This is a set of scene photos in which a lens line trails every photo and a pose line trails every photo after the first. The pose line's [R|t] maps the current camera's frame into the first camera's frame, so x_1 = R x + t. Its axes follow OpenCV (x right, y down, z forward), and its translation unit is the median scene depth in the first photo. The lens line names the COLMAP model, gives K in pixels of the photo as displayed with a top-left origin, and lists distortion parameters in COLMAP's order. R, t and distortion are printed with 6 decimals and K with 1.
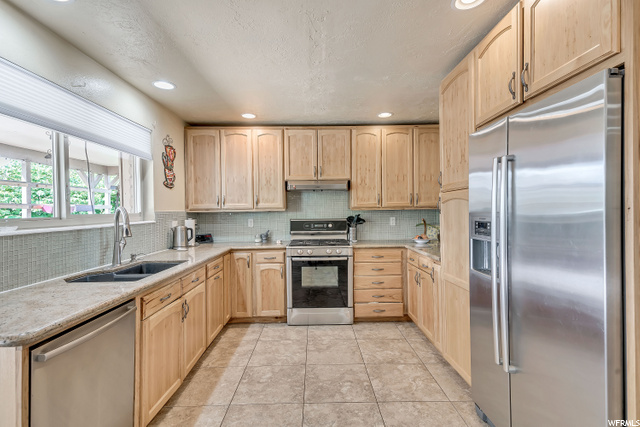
lens RADIAL K [[292.1, 0, 315.5], [0, 292.1, 212.6], [0, 0, 1]] dist [0.026921, -0.000709]
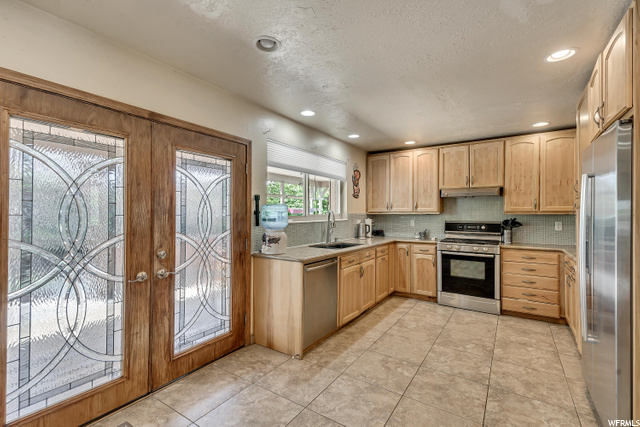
lens RADIAL K [[292.1, 0, 320.2], [0, 292.1, 212.4], [0, 0, 1]] dist [0.026921, -0.000709]
pose [[0.825342, 0.009777, -0.564548, 0.197043], [-0.015104, 0.999875, -0.004766, 0.000731], [0.564431, 0.012461, 0.825386, -0.339803]]
